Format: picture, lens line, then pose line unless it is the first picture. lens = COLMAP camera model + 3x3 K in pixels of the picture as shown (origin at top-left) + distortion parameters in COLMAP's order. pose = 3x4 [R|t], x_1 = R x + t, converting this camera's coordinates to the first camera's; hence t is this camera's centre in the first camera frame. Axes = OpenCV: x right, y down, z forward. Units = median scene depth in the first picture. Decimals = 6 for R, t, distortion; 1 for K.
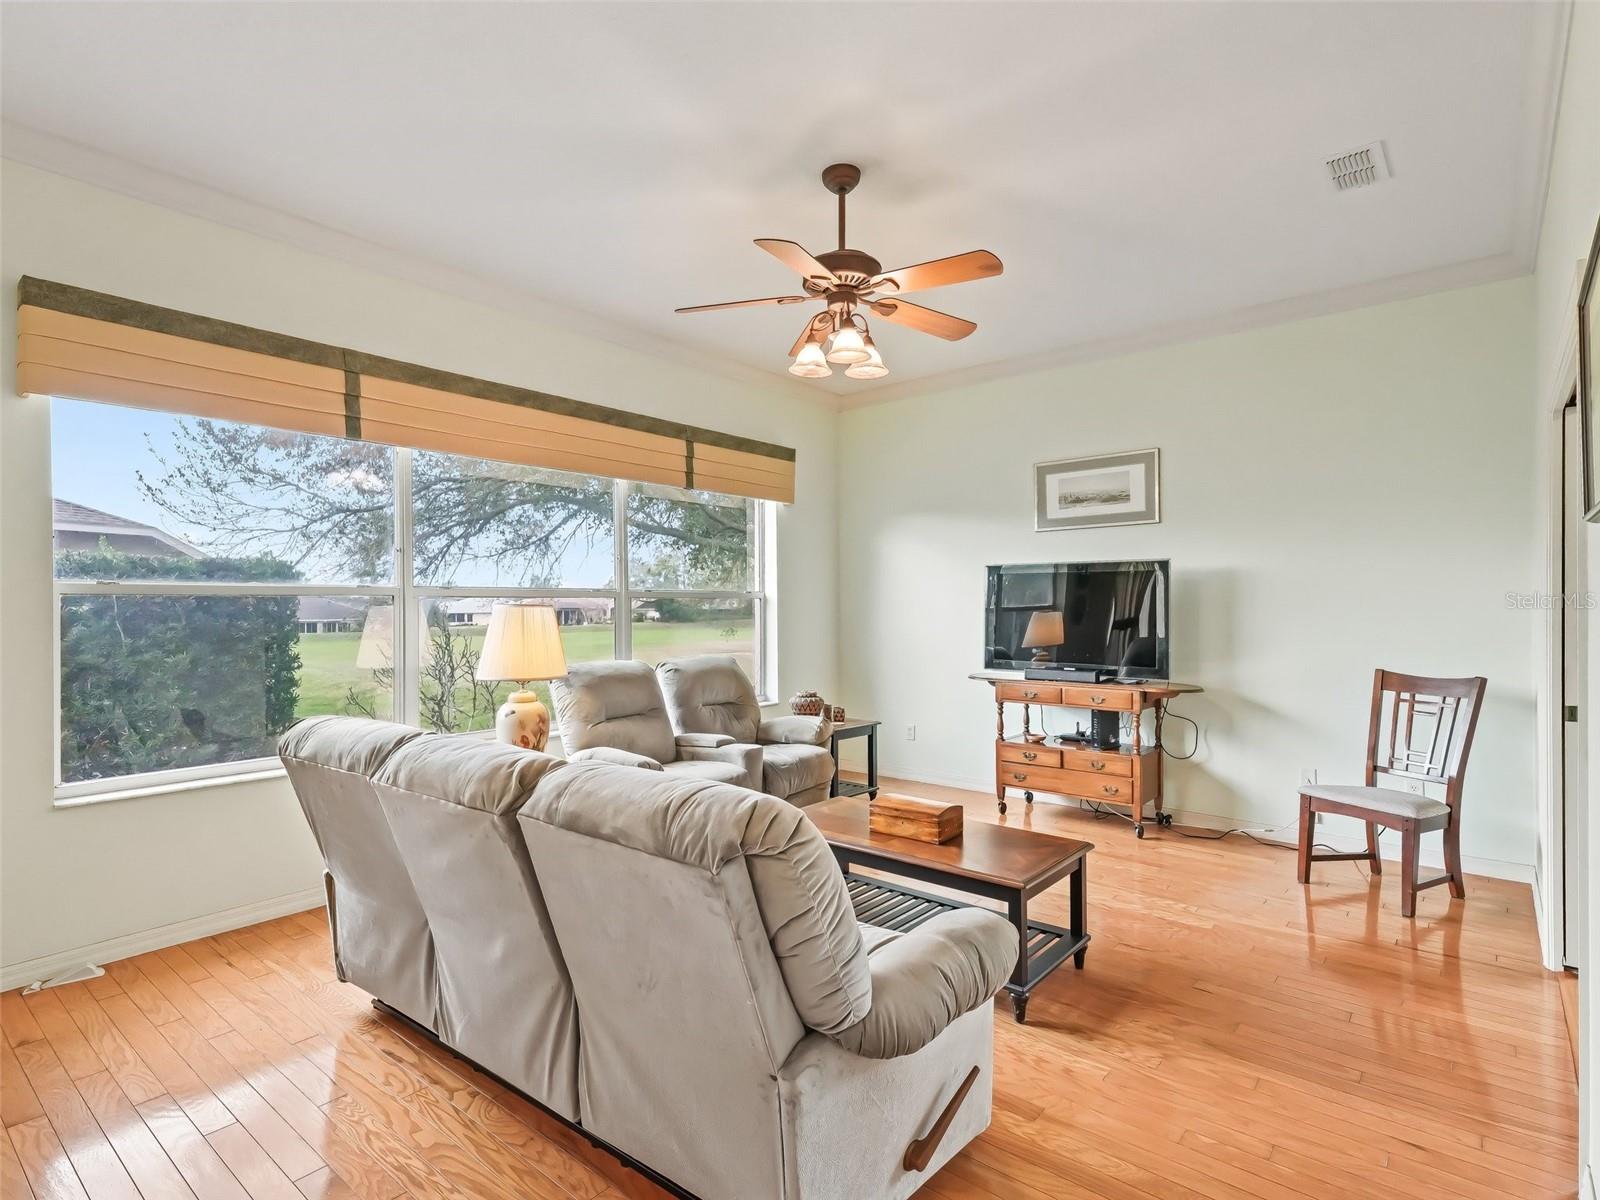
lens RADIAL K [[796.6, 0, 803.6], [0, 796.6, 609.5], [0, 0, 1]] dist [0.022697, -0.000436]
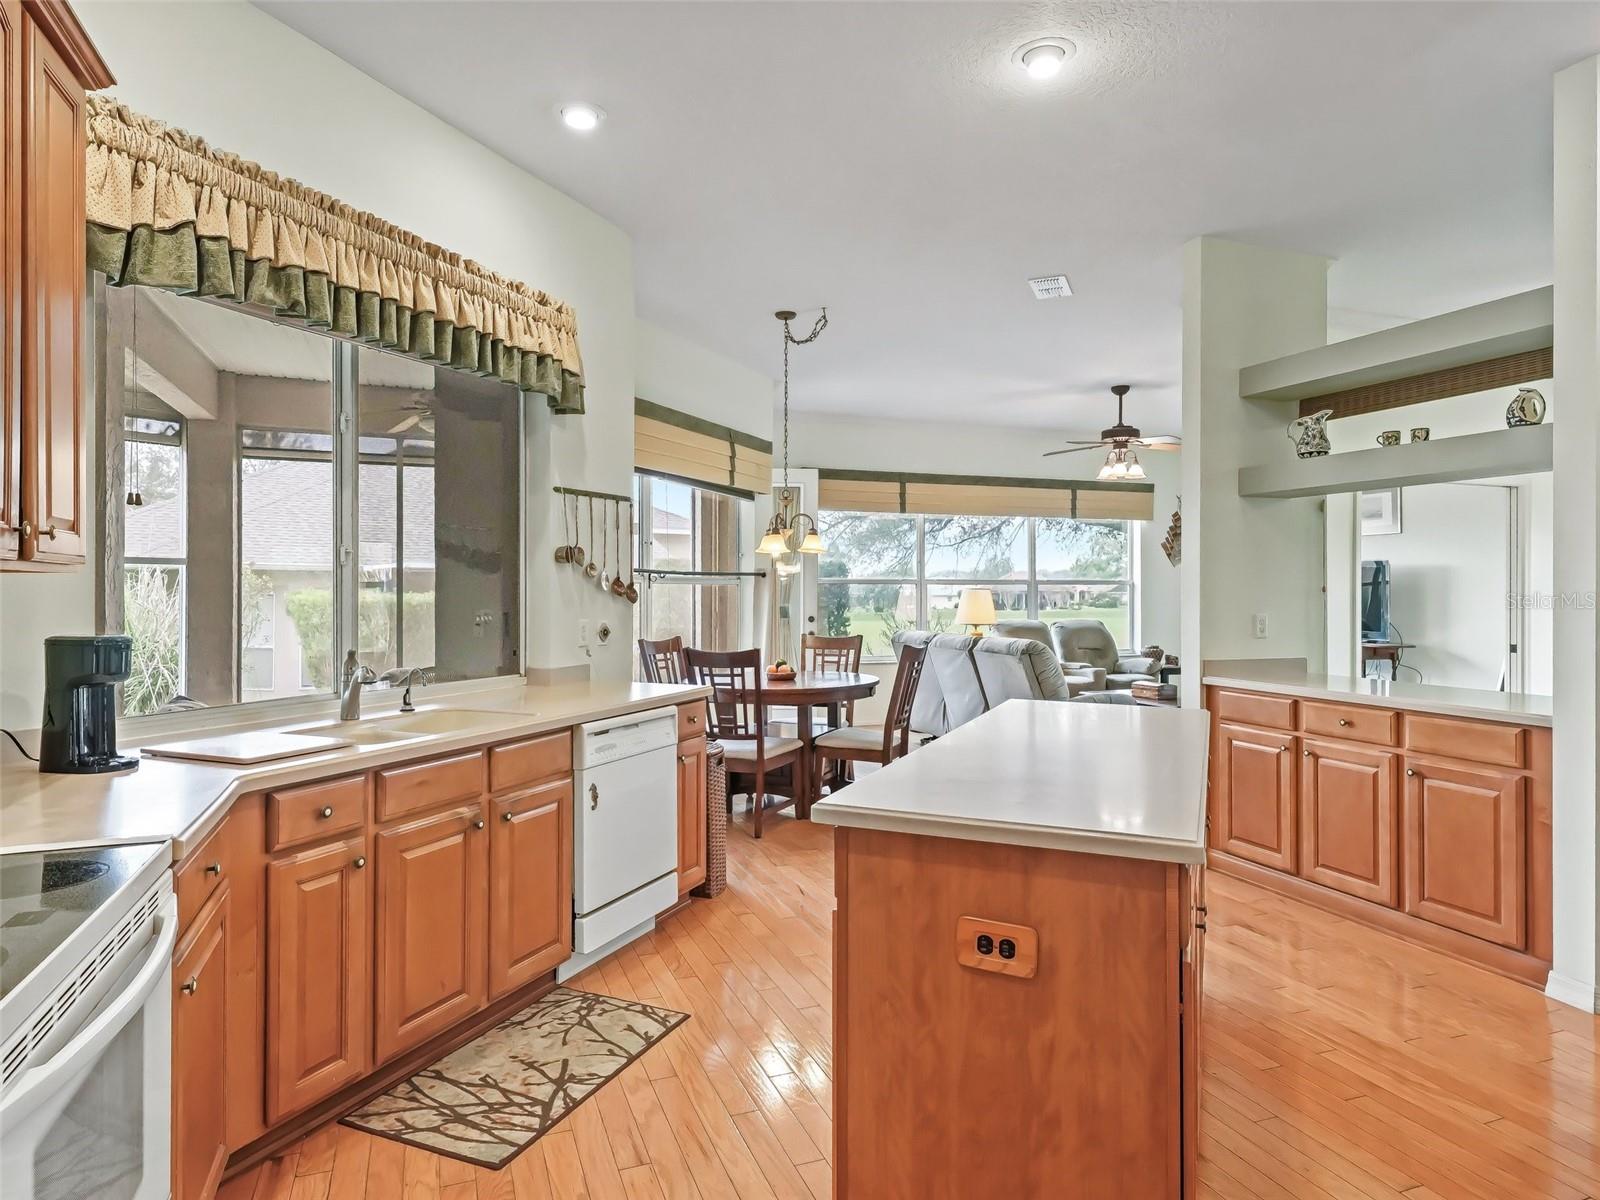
lens RADIAL K [[965.7, 0, 789.9], [0, 965.7, 585.7], [0, 0, 1]] dist [0.035303, -0.024377]
pose [[0.861742, 0.002334, -0.507341, 0.387199], [-0.006107, 0.999965, -0.005773, 0.002818], [0.507310, 0.008073, 0.861726, -1.075881]]
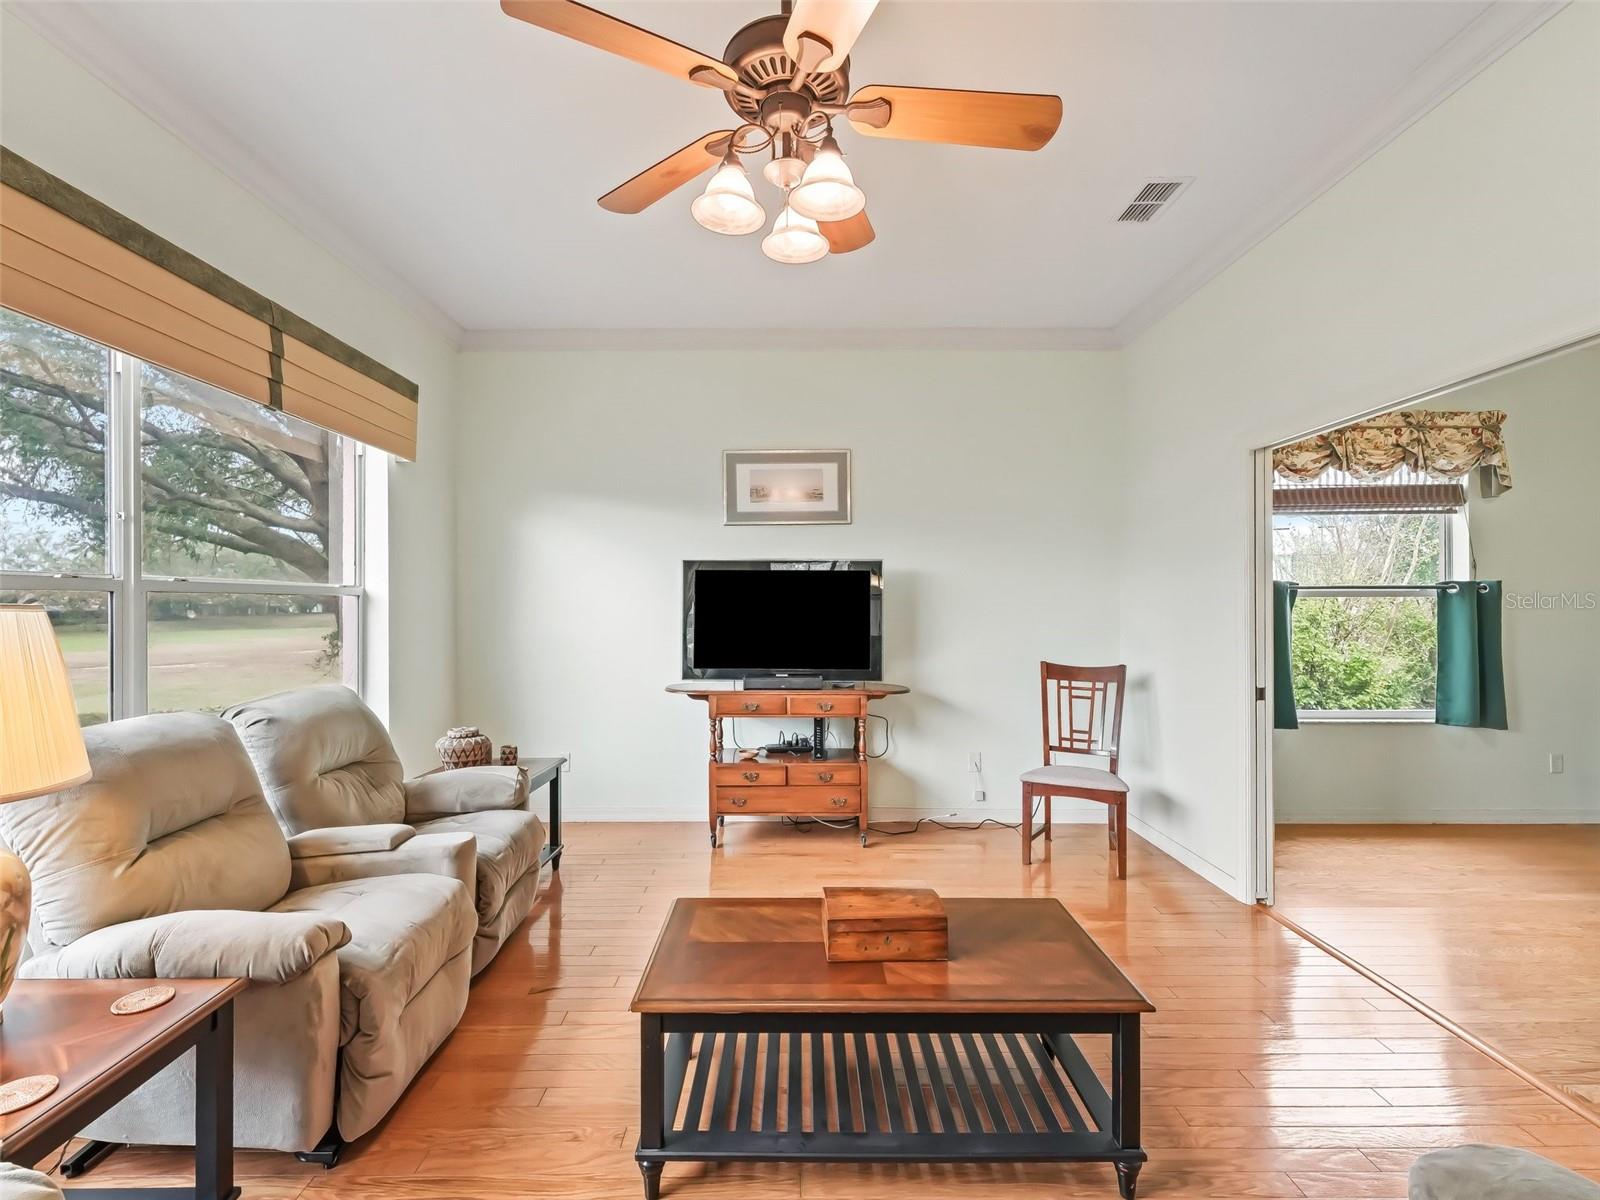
lens RADIAL K [[716.9, 0, 774.4], [0, 716.9, 601.3], [0, 0, 1]] dist [0.009296, -0.000567]
pose [[0.779135, 0.004089, 0.626843, -0.198113], [0.001881, 0.999959, -0.008861, -0.003501], [-0.626854, 0.008083, 0.779095, 0.368763]]
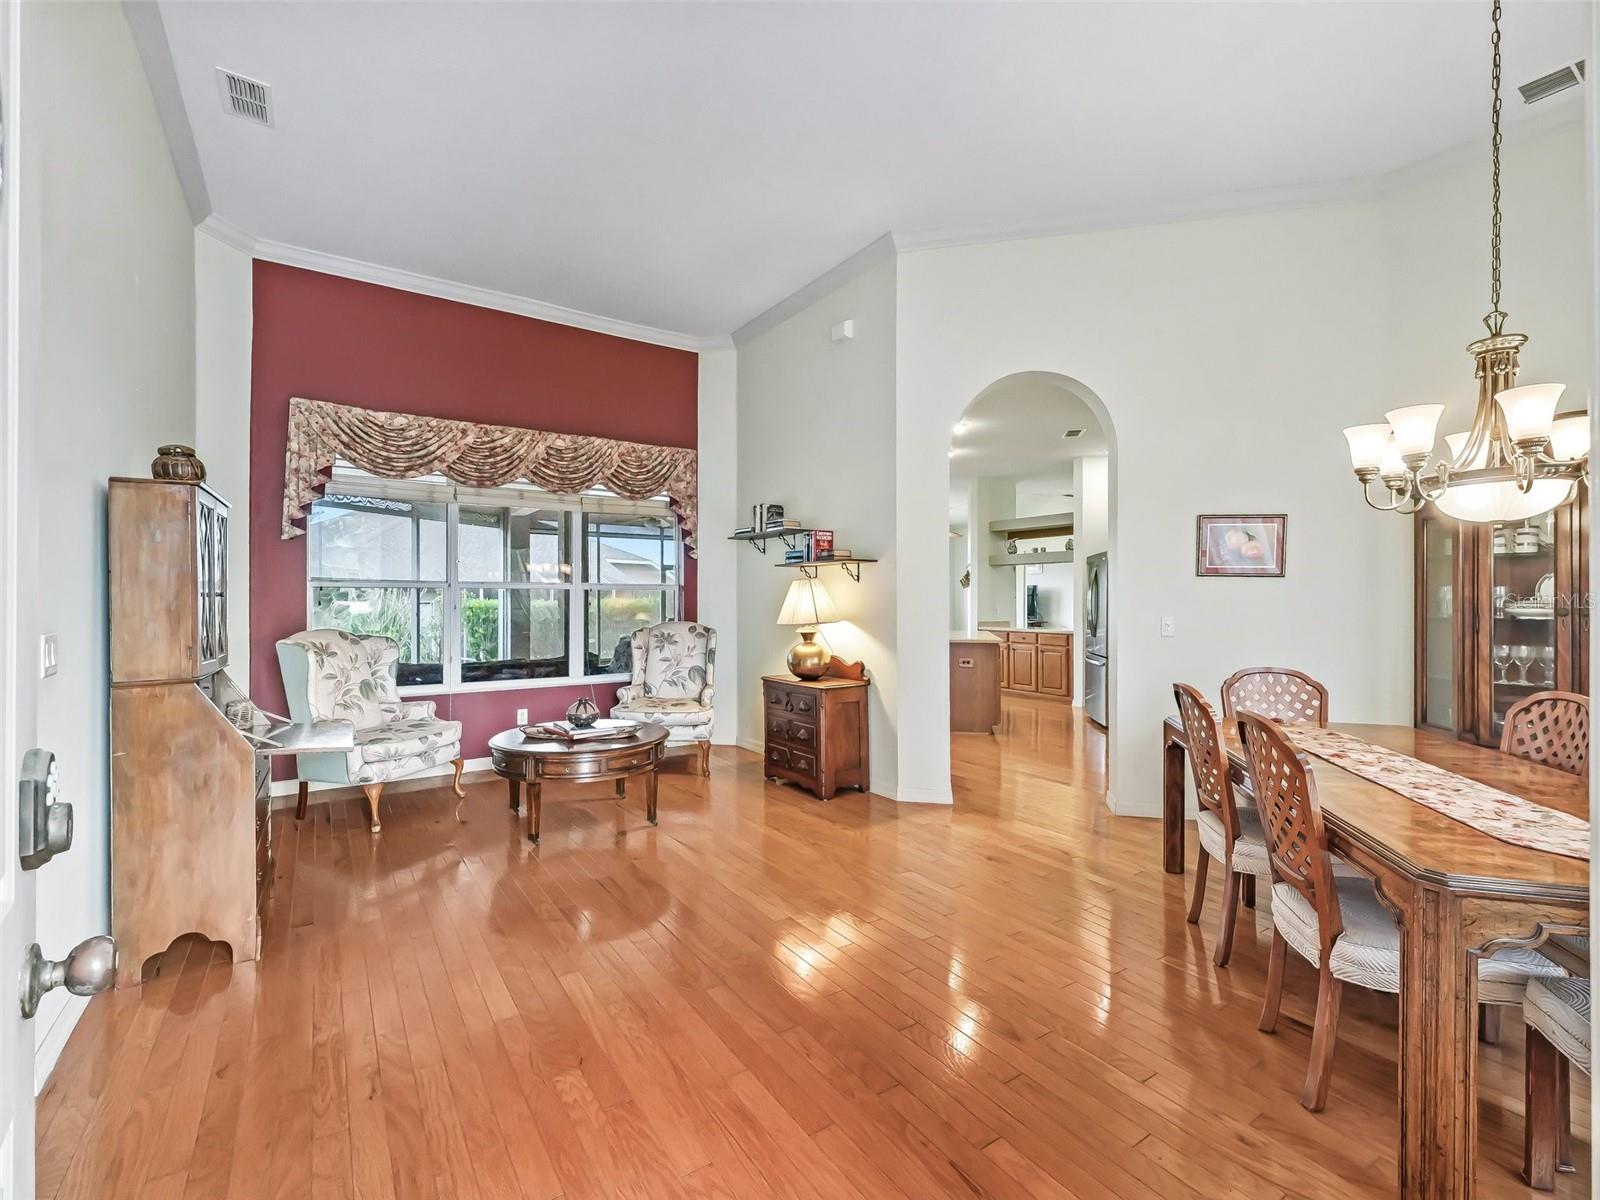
lens RADIAL K [[729.5, 0, 800.0], [0, 729.5, 600.0], [0, 0, 1]] dist [0.010009, -0.001766]
pose [[0.954018, 0.001224, -0.299746, 0.391360], [-0.001958, 0.999996, -0.002148, 0.011803], [0.299742, 0.002636, 0.954017, -2.197835]]
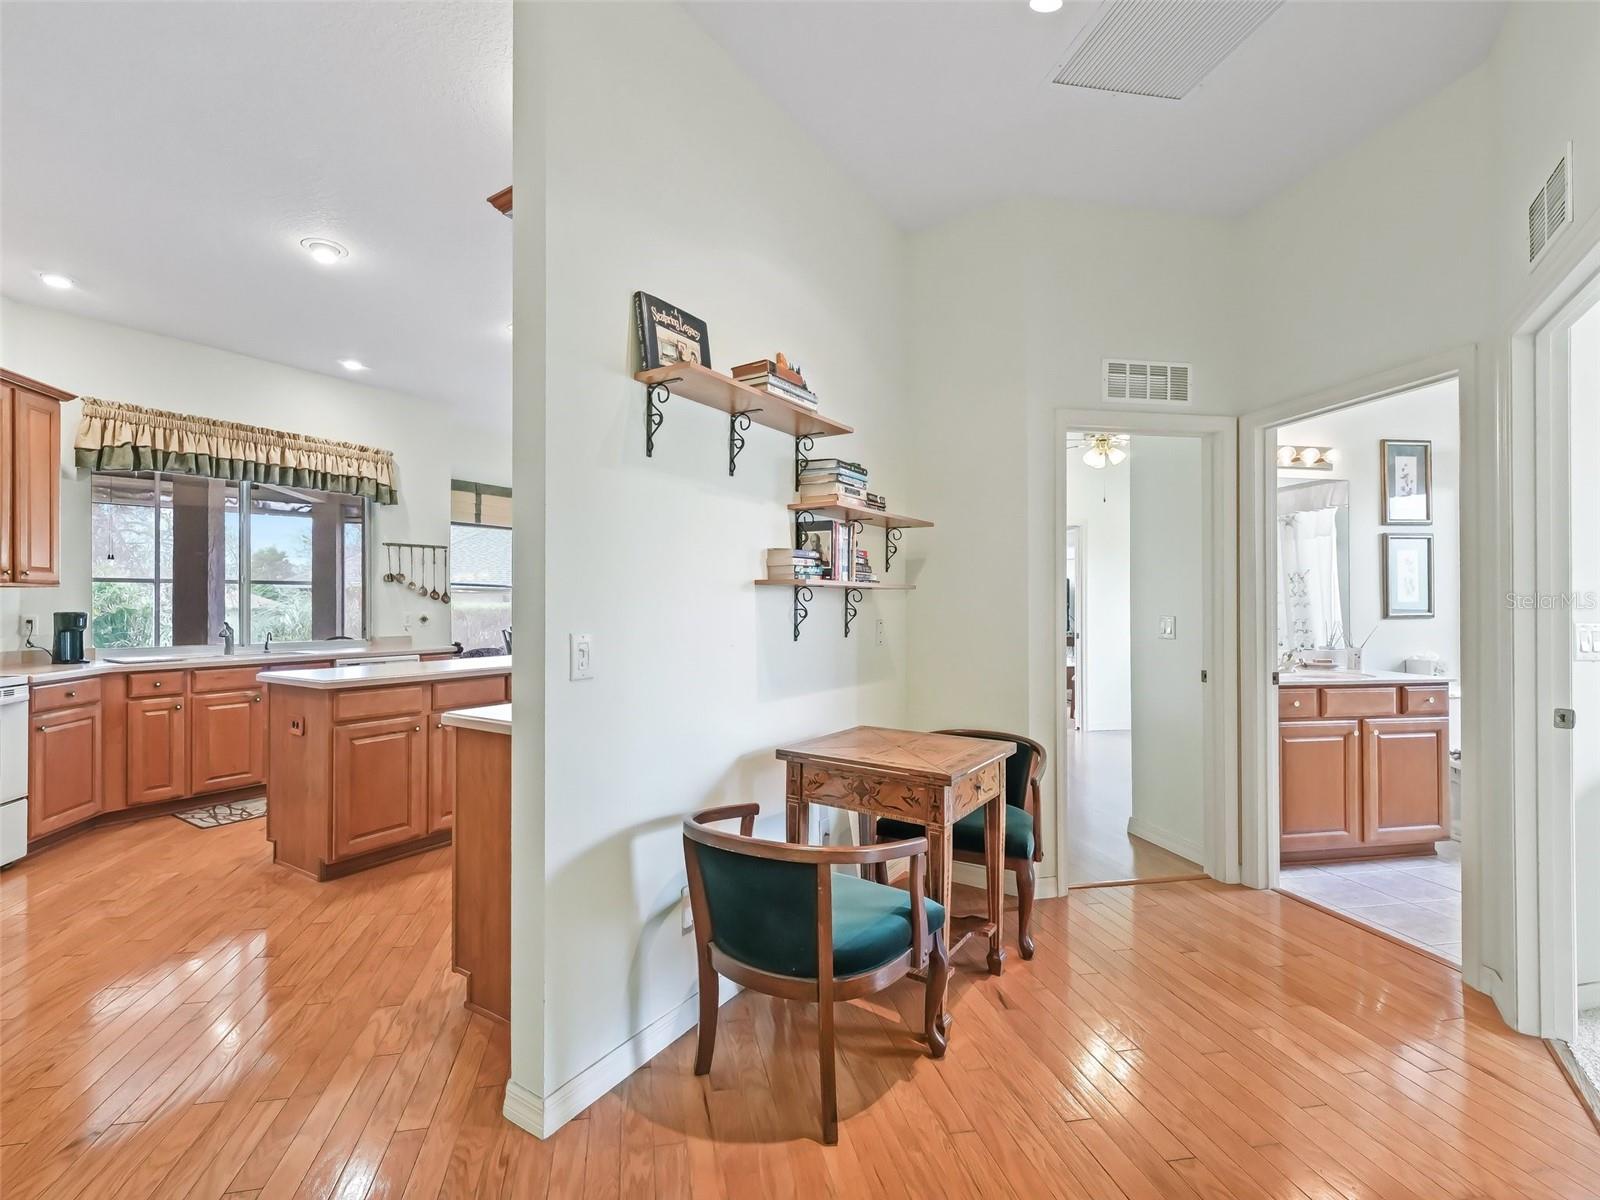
lens RADIAL K [[752.2, 0, 767.1], [0, 752.2, 598.2], [0, 0, 1]] dist [0.009651, -0.001729]
pose [[0.757488, -0.001532, -0.652848, 1.132442], [-0.003094, 0.999978, -0.005936, 0.012154], [0.652842, 0.006516, 0.757466, -0.987445]]
